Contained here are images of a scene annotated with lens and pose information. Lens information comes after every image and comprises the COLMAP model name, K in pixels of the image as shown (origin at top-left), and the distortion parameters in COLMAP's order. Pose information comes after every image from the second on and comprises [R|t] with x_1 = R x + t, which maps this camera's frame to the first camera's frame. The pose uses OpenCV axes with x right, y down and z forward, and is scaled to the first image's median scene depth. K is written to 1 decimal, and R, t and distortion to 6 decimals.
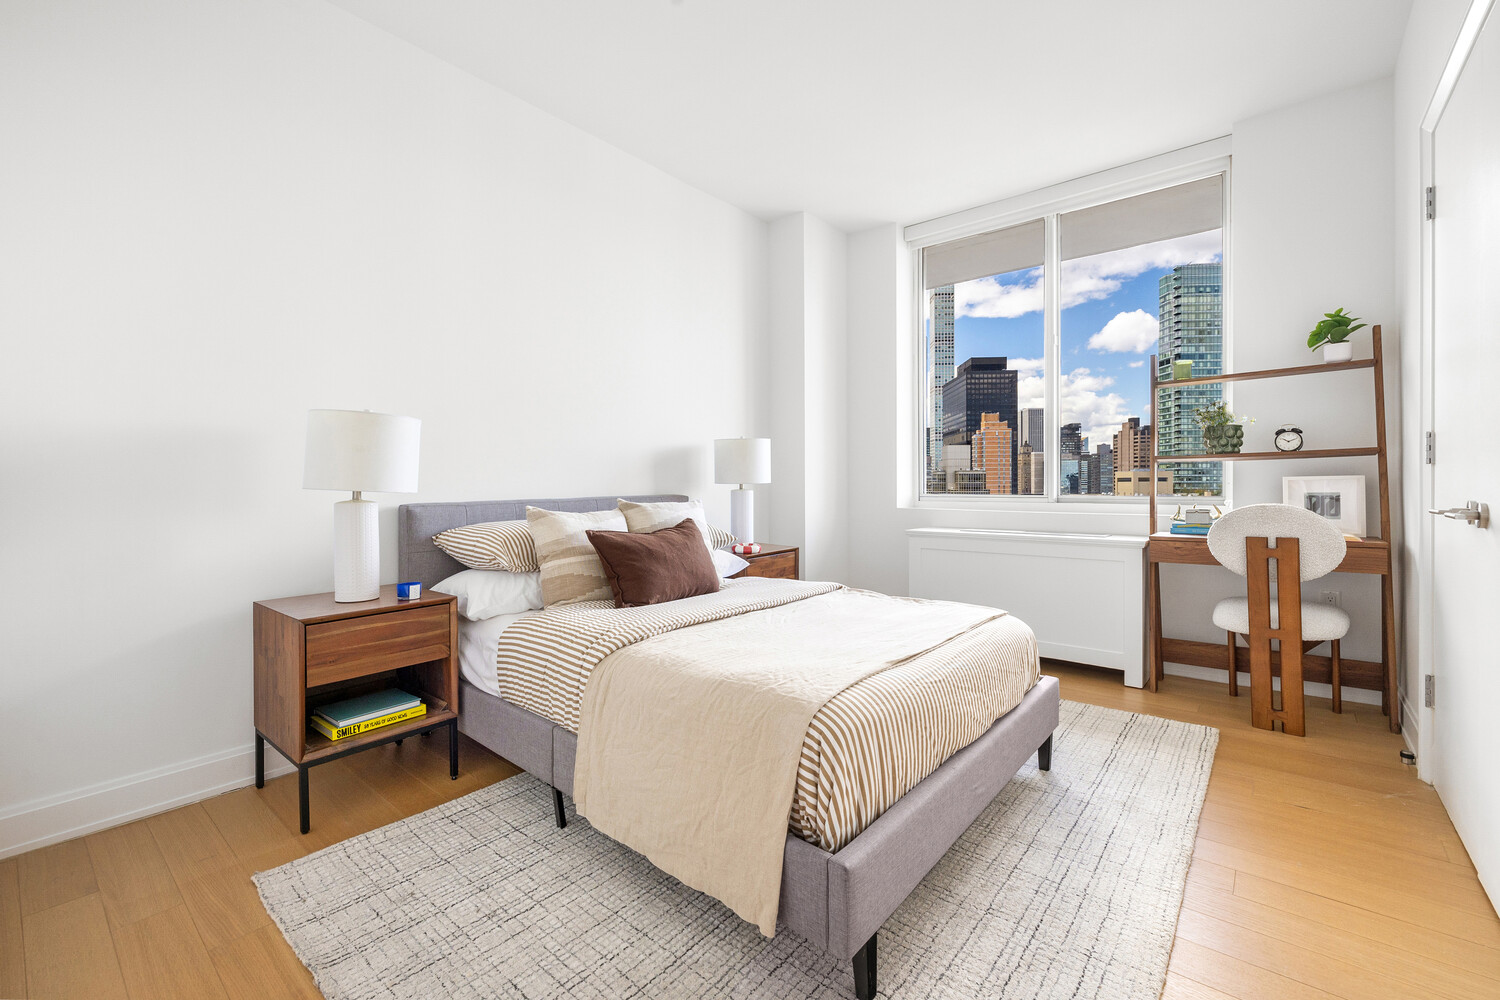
lens RADIAL K [[631.9, 0, 743.5], [0, 631.9, 485.3], [0, 0, 1]] dist [-0.001900, 0.000220]
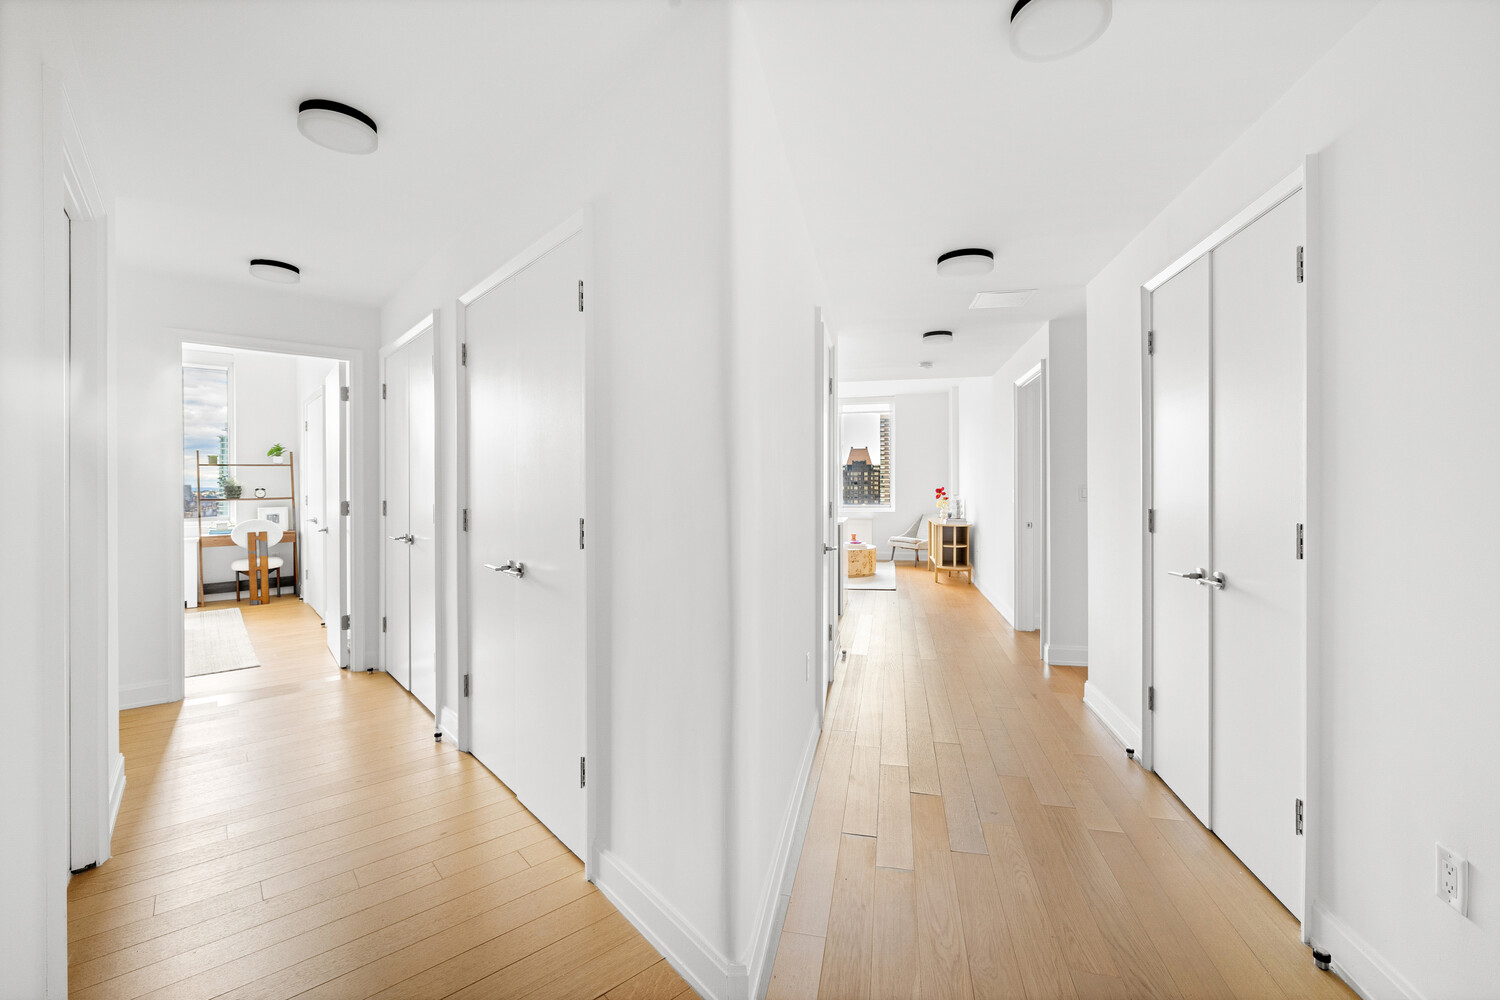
lens RADIAL K [[631.9, 0, 746.3], [0, 631.9, 485.7], [0, 0, 1]] dist [-0.001900, 0.000220]
pose [[0.146473, -0.001448, 0.989214, -1.389491], [0.005732, 0.999983, 0.000615, -0.095893], [-0.989198, 0.005580, 0.146479, -1.328100]]
